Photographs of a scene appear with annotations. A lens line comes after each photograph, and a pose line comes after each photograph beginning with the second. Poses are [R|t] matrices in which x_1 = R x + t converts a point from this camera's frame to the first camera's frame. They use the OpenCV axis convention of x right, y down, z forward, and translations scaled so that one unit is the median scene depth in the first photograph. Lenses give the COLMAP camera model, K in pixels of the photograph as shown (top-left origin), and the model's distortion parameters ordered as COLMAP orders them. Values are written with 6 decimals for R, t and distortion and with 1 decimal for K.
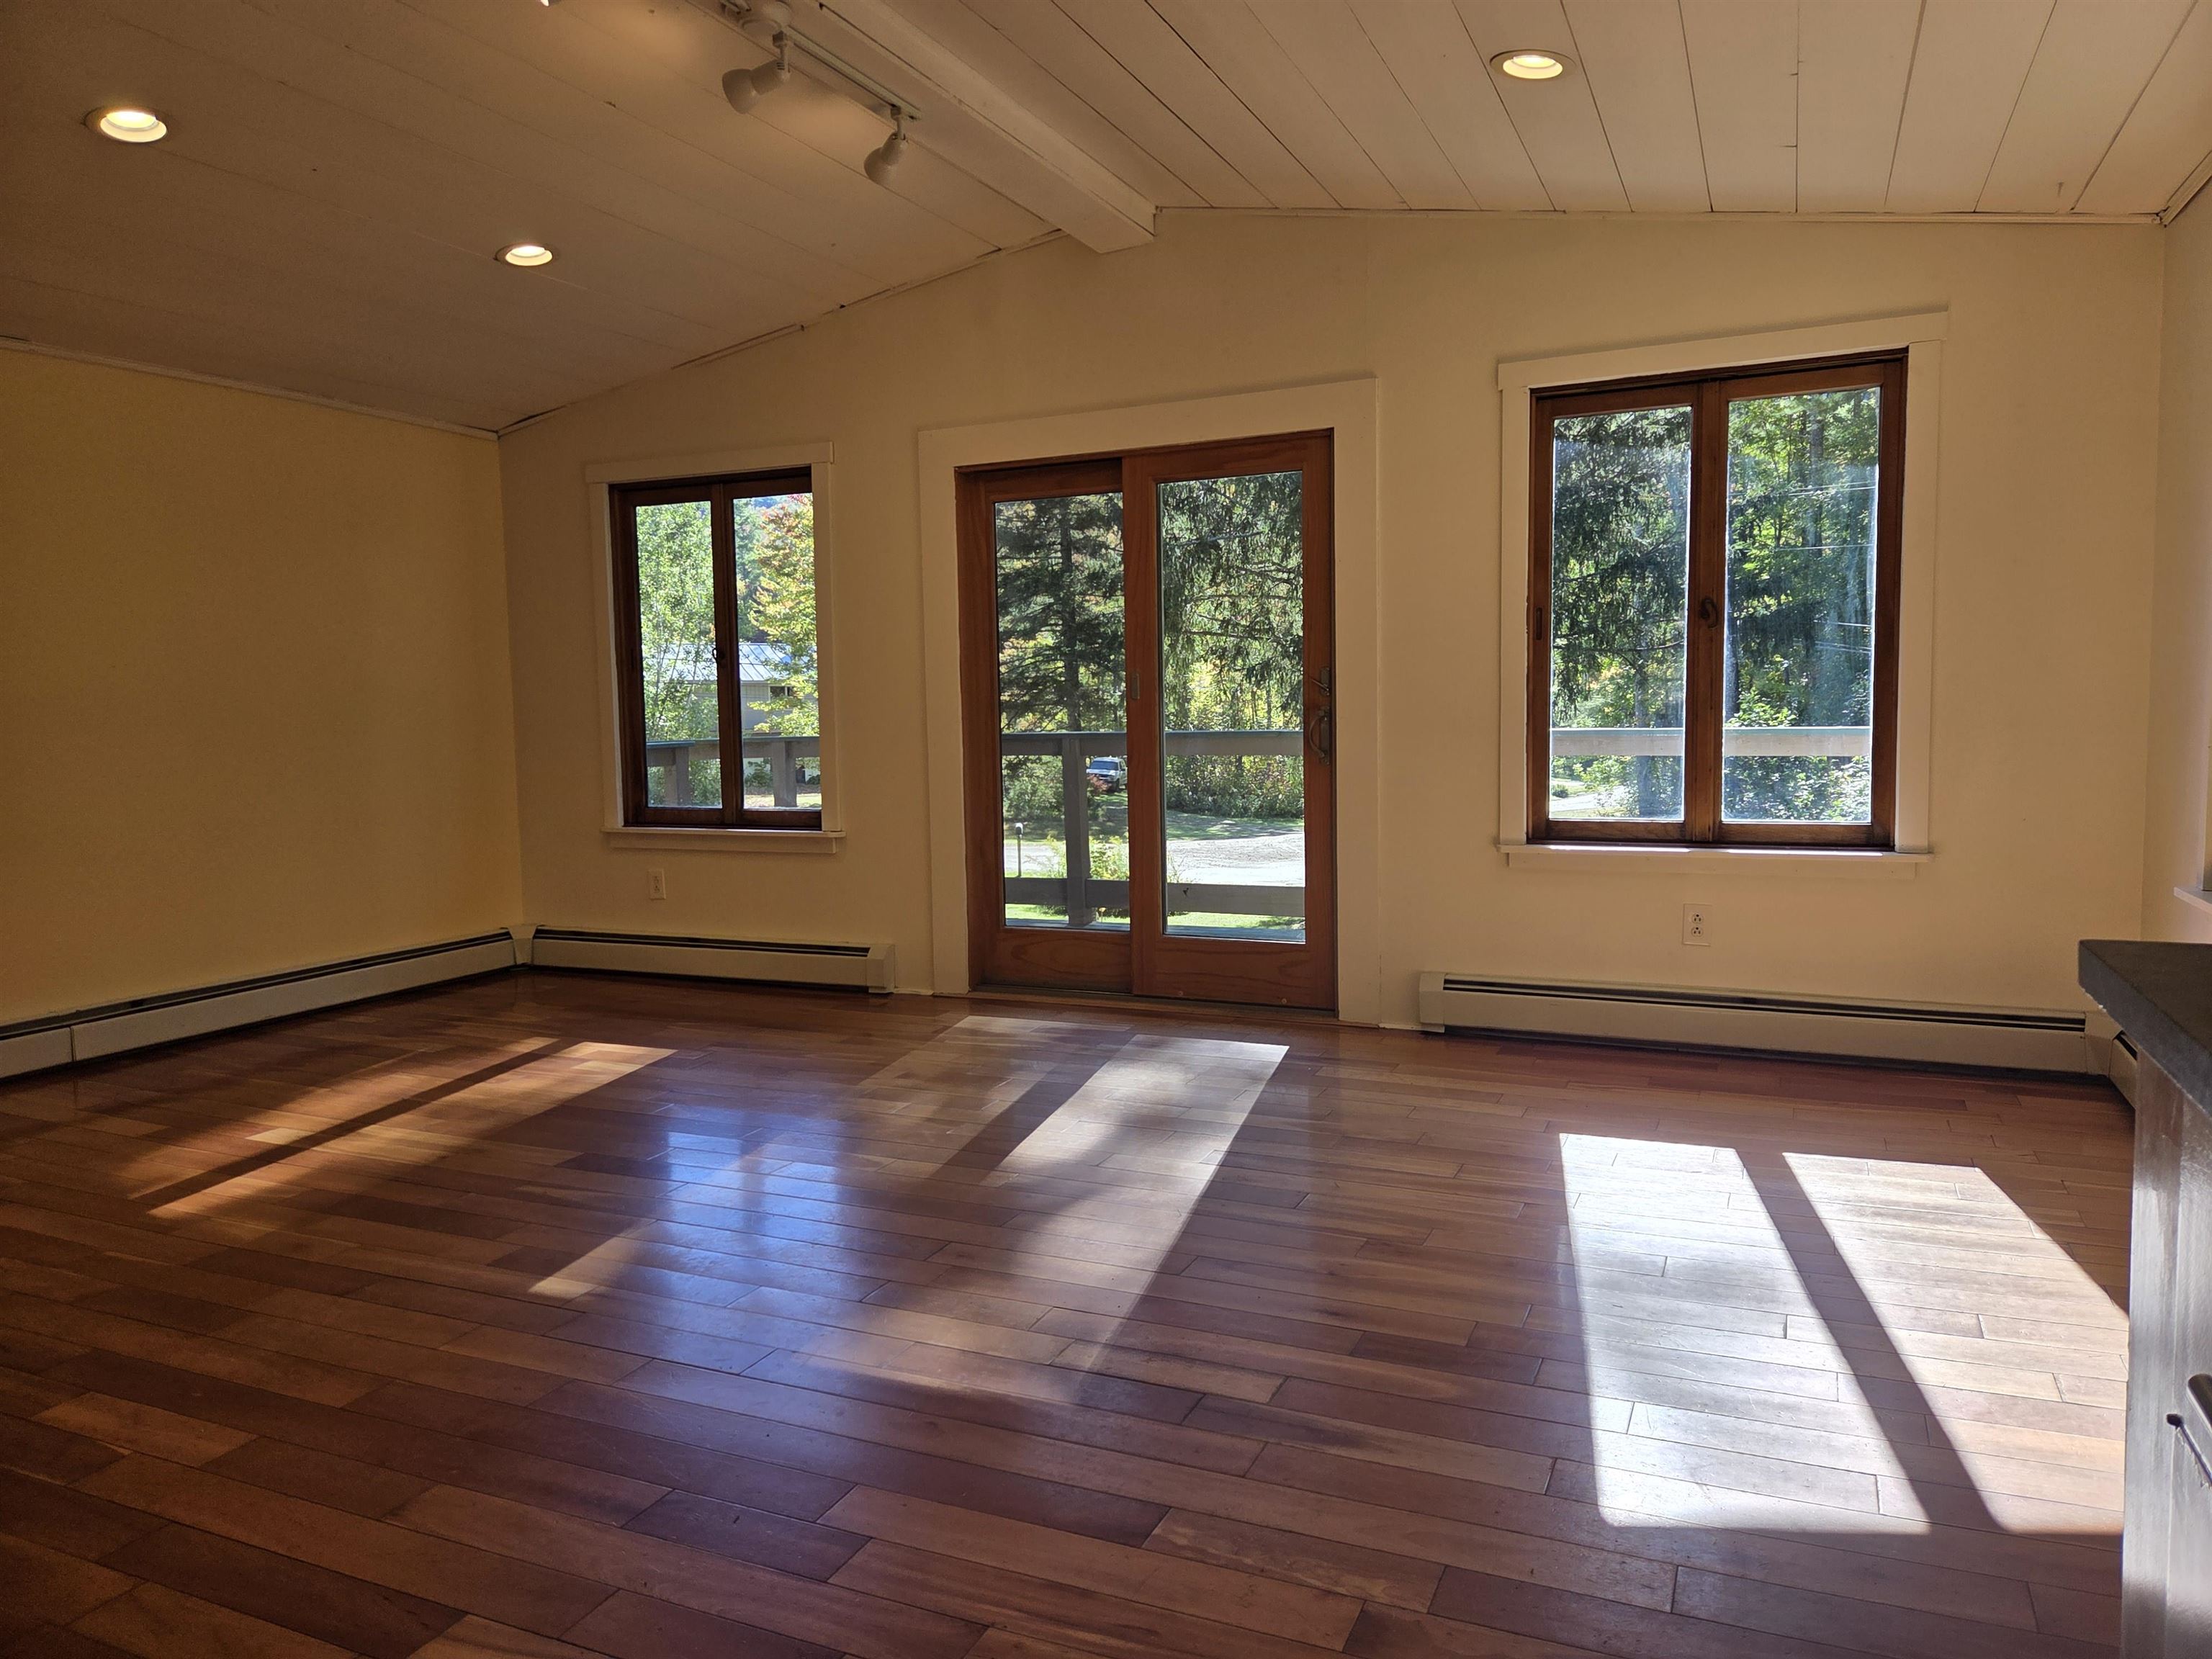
lens RADIAL K [[1488.6, 0, 1108.7], [0, 1488.6, 821.8], [0, 0, 1]] dist [0.087407, -0.084164]
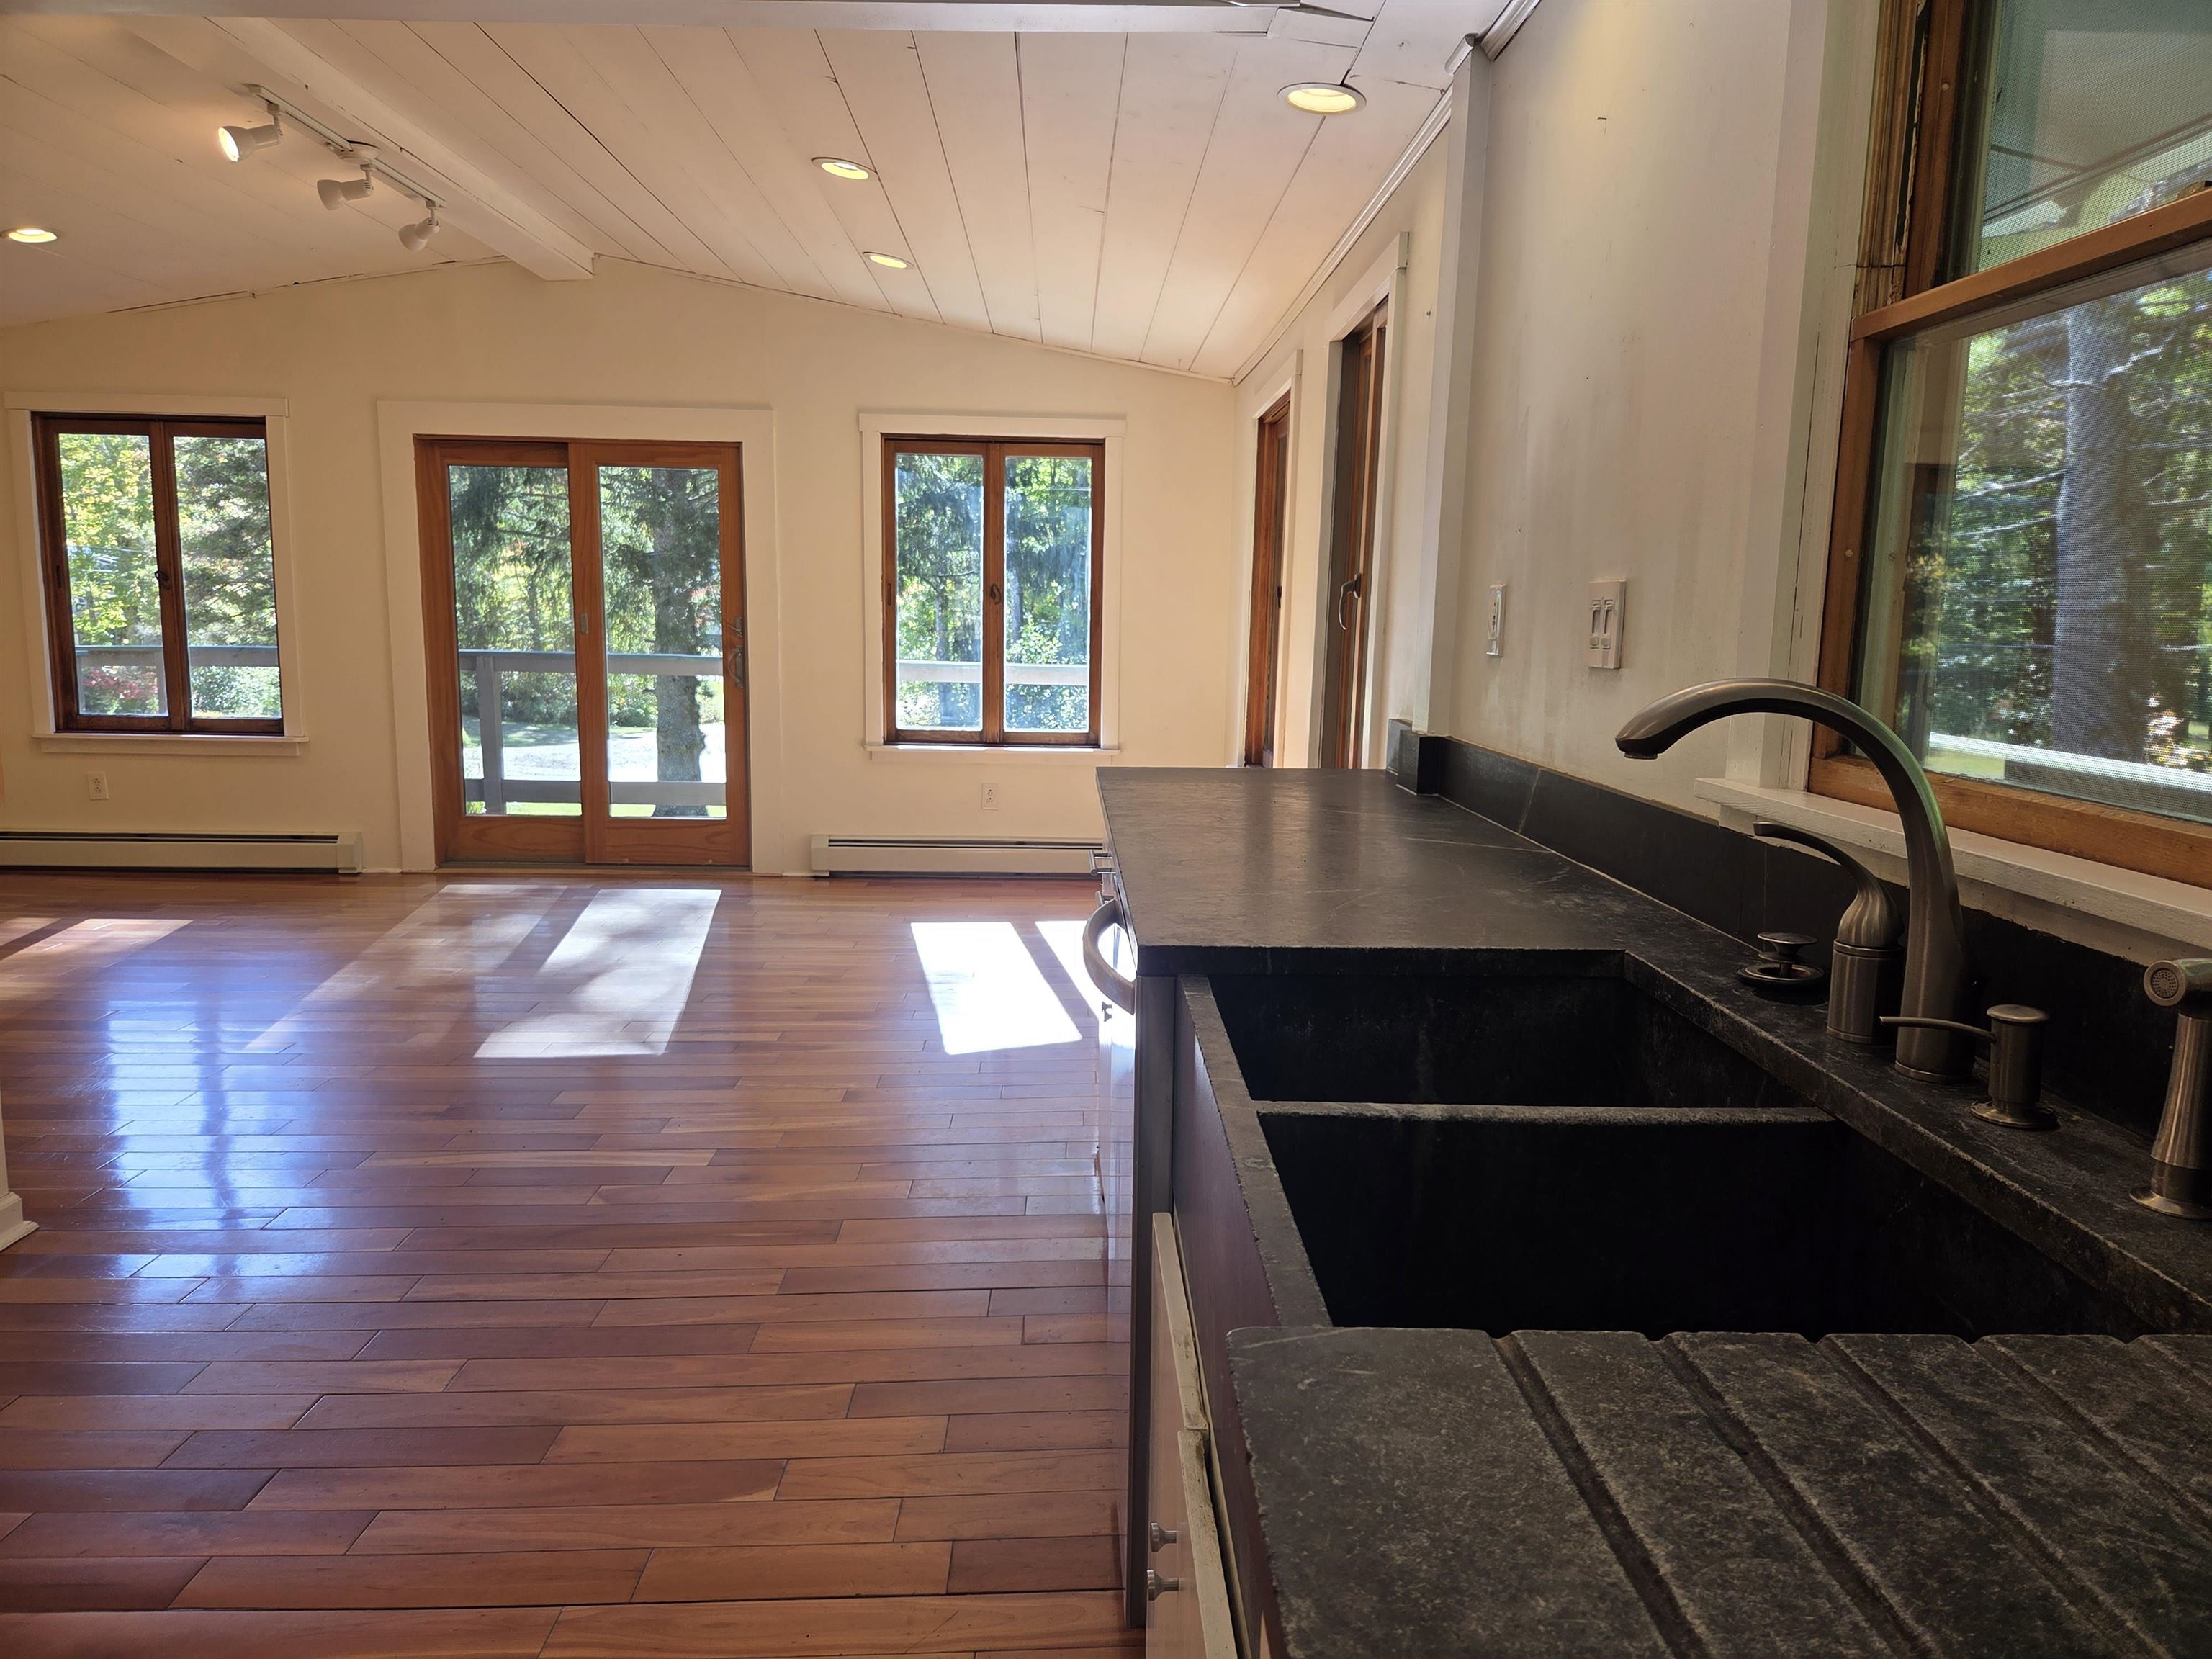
lens RADIAL K [[1488.6, 0, 1108.7], [0, 1488.6, 821.8], [0, 0, 1]] dist [0.087407, -0.084164]
pose [[0.899553, -0.027229, 0.435962, -0.147685], [0.000133, 0.998072, 0.062063, -0.000862], [-0.436812, -0.055771, 0.897822, -0.378364]]
